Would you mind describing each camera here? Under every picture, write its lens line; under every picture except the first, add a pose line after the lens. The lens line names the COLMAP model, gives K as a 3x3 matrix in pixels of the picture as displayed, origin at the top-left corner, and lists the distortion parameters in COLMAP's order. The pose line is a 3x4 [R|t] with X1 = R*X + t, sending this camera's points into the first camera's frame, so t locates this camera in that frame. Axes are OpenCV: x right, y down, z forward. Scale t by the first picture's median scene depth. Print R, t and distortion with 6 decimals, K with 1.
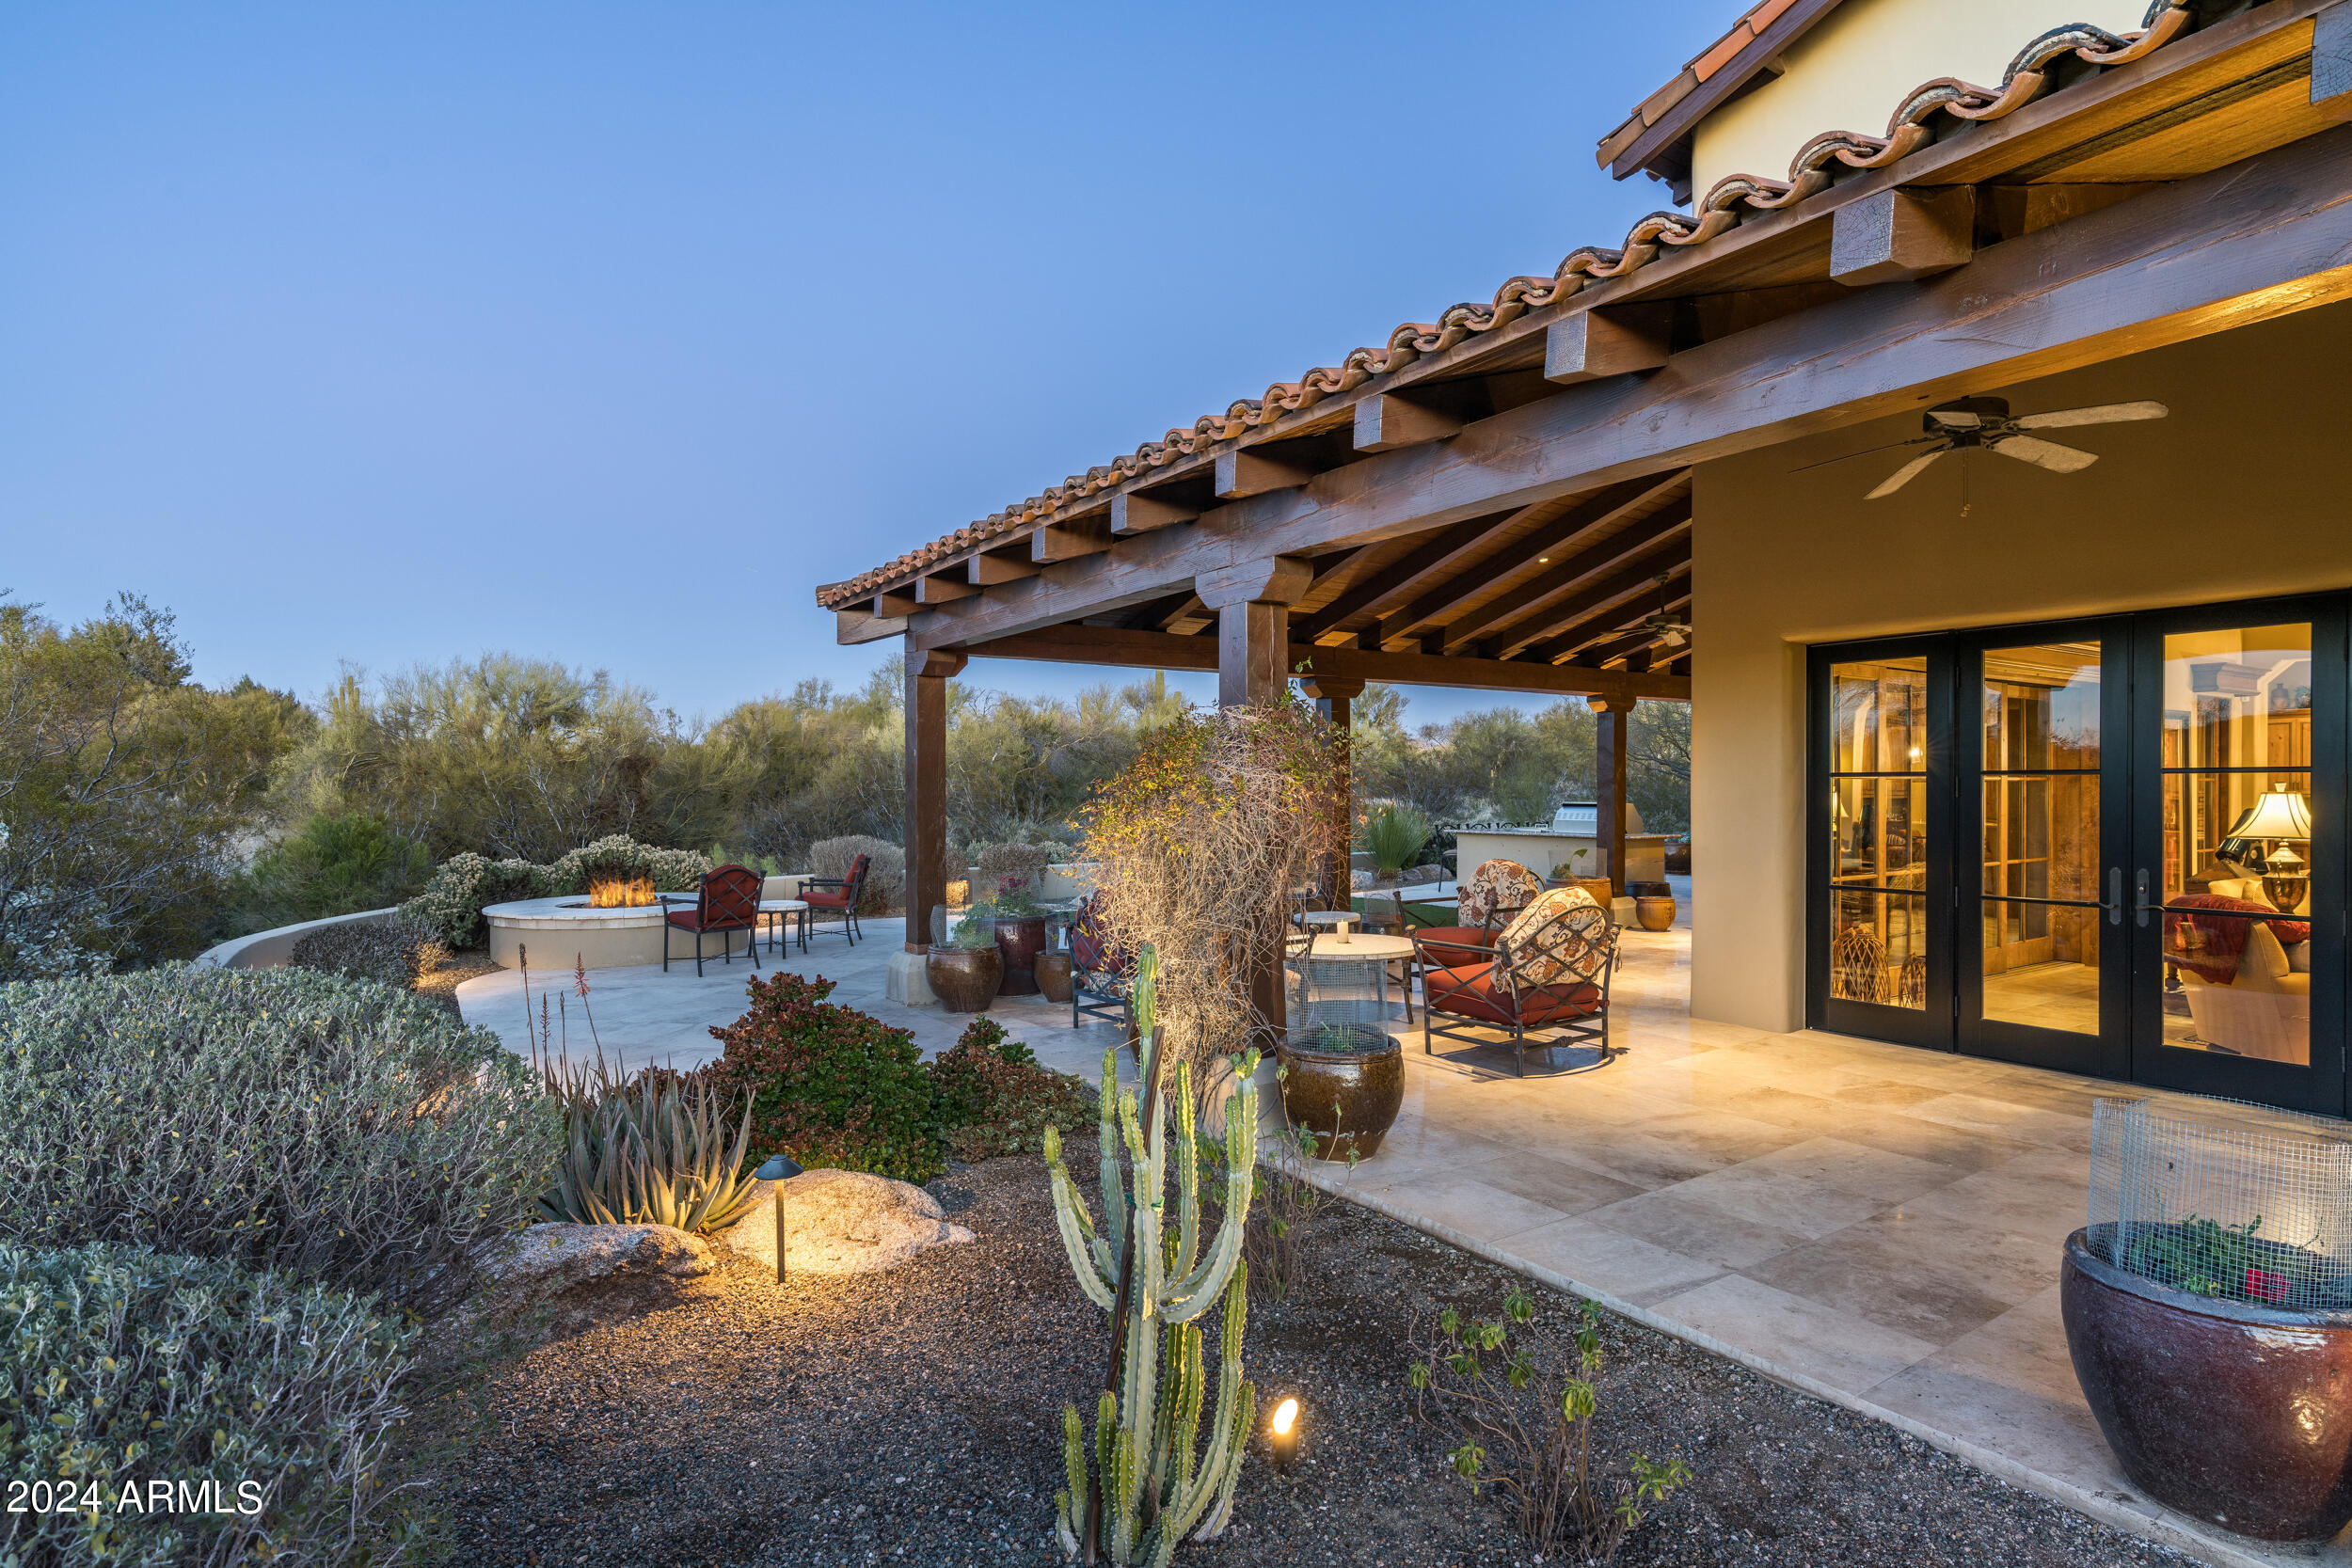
lens RADIAL K [[1204.6, 0, 1176.0], [0, 1204.6, 784.0], [0, 0, 1]] dist [-0.000772, -0.000078]
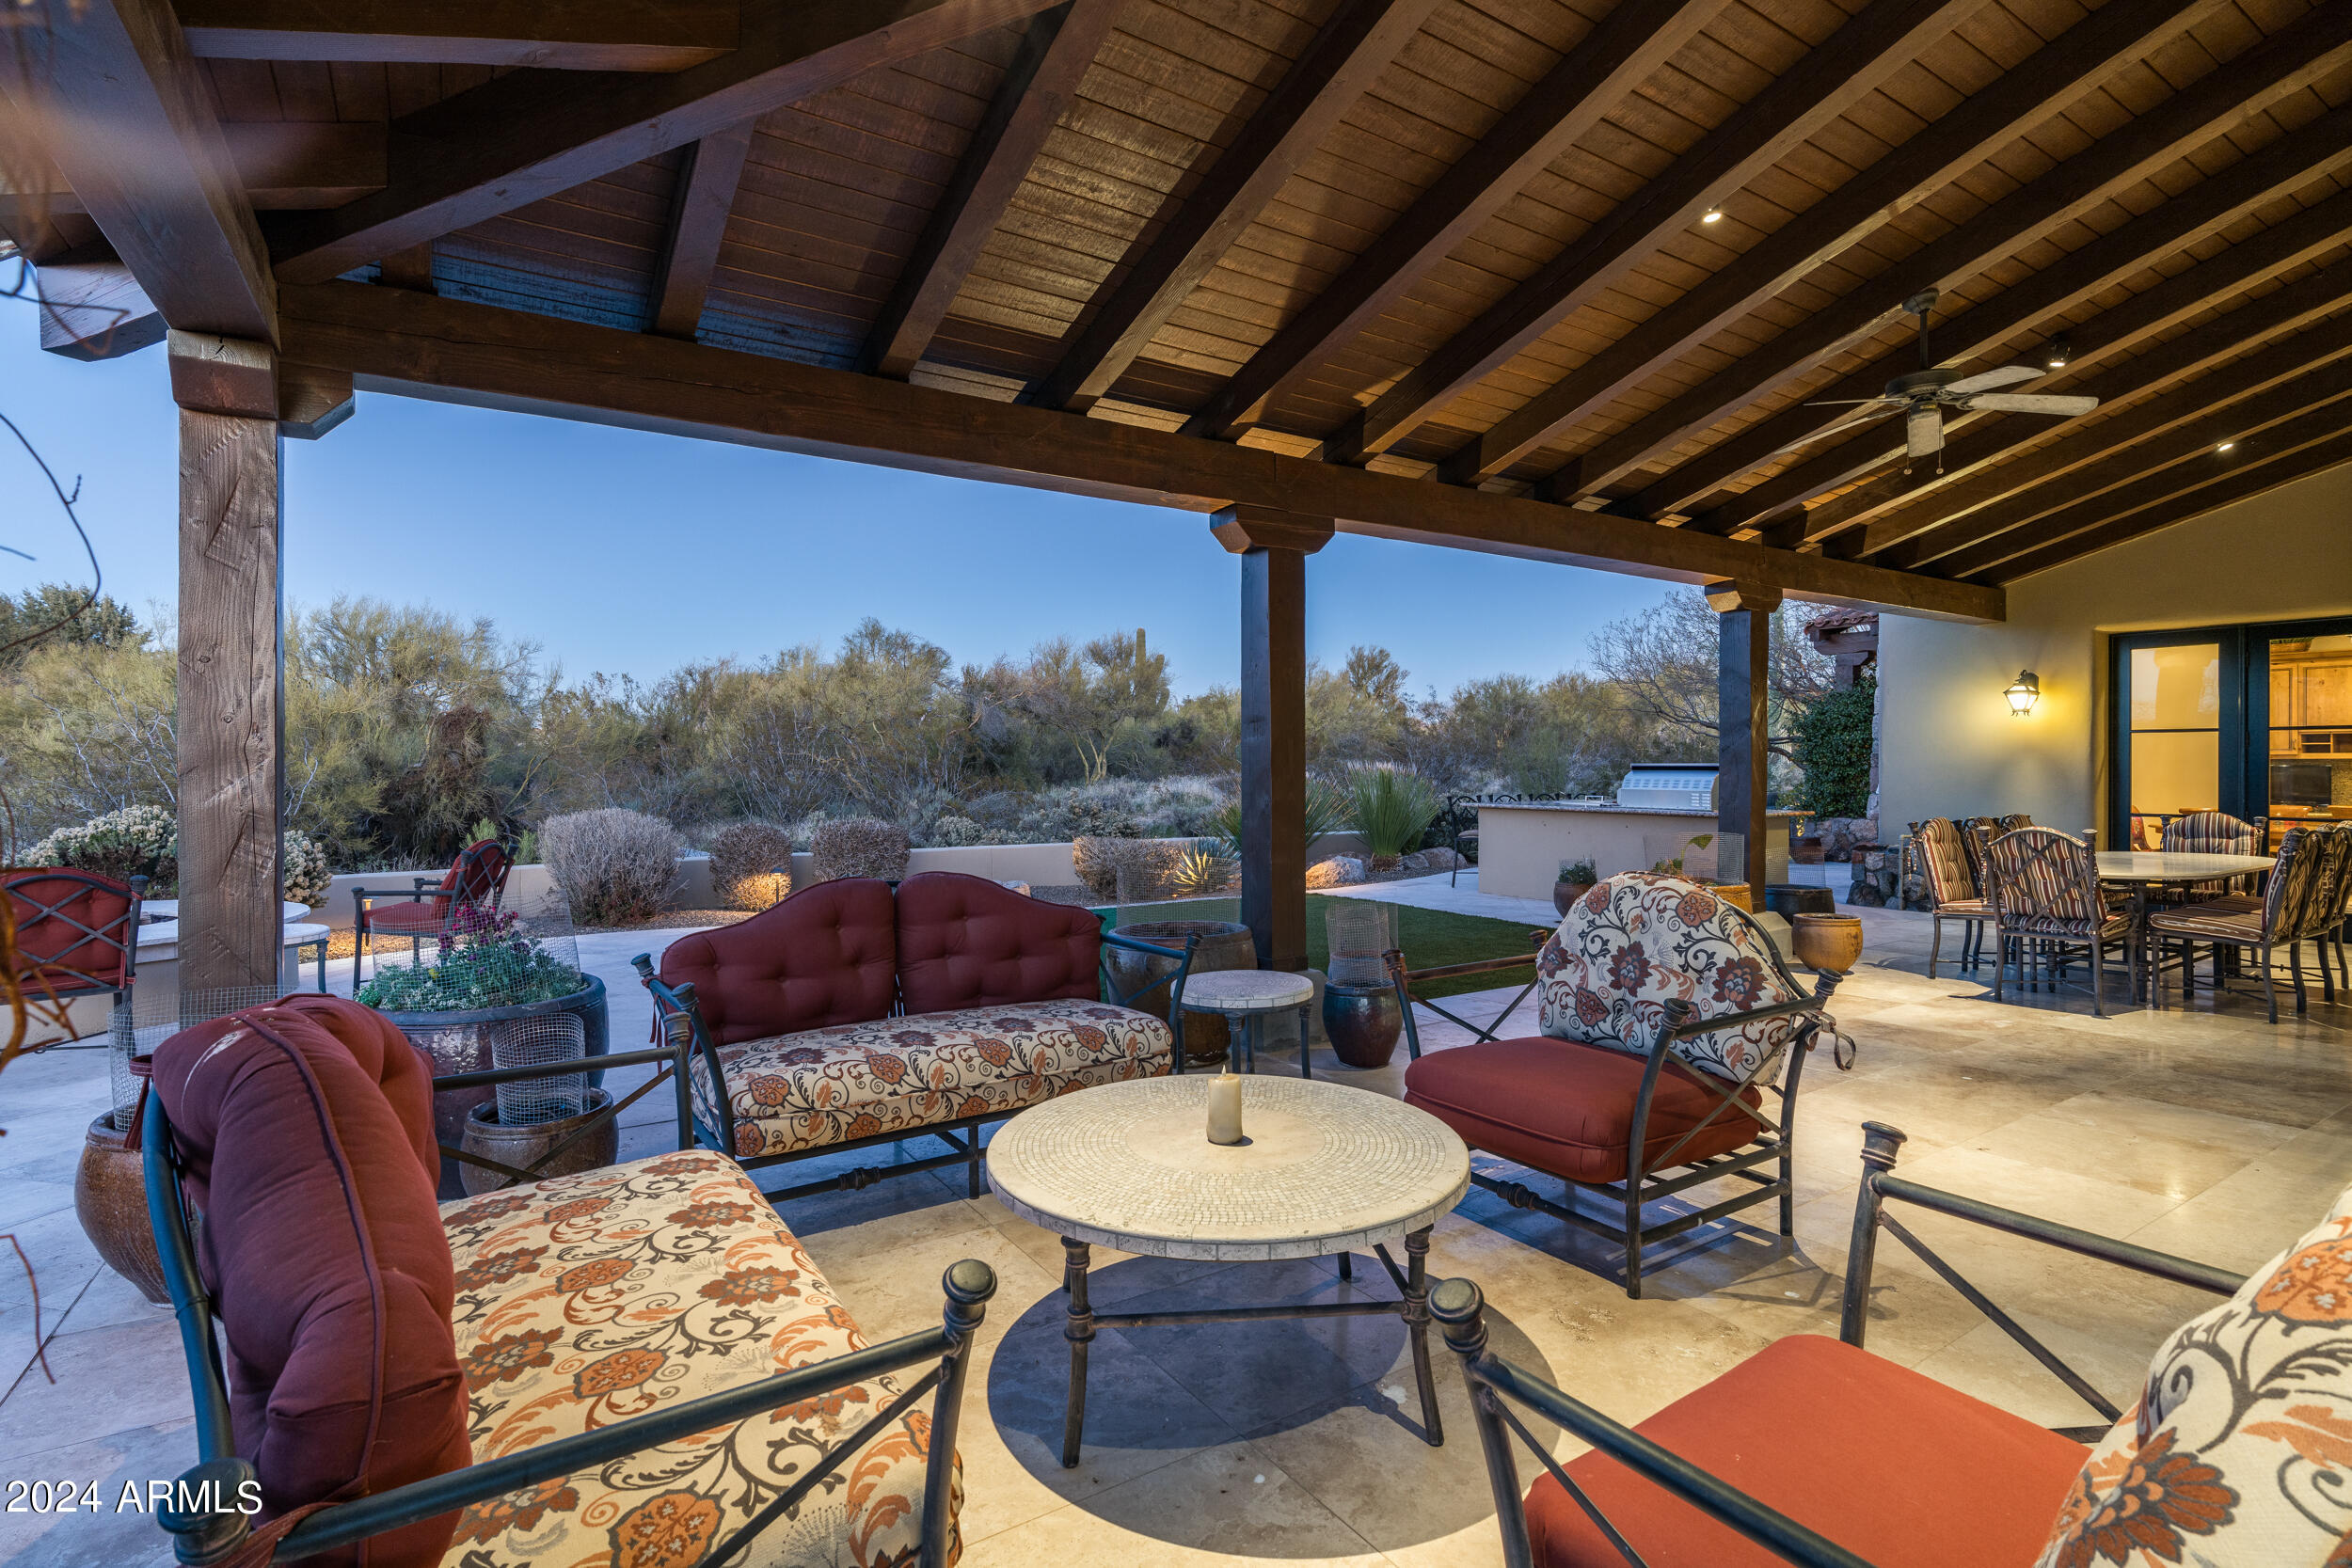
lens RADIAL K [[1105.1, 0, 1170.8], [0, 1105.1, 755.1], [0, 0, 1]] dist [0.000494, 0.000046]
pose [[0.999791, 0.001592, -0.020405, 0.062993], [-0.001706, 0.999983, -0.005604, 0.013615], [0.020396, 0.005638, 0.999776, 0.338919]]
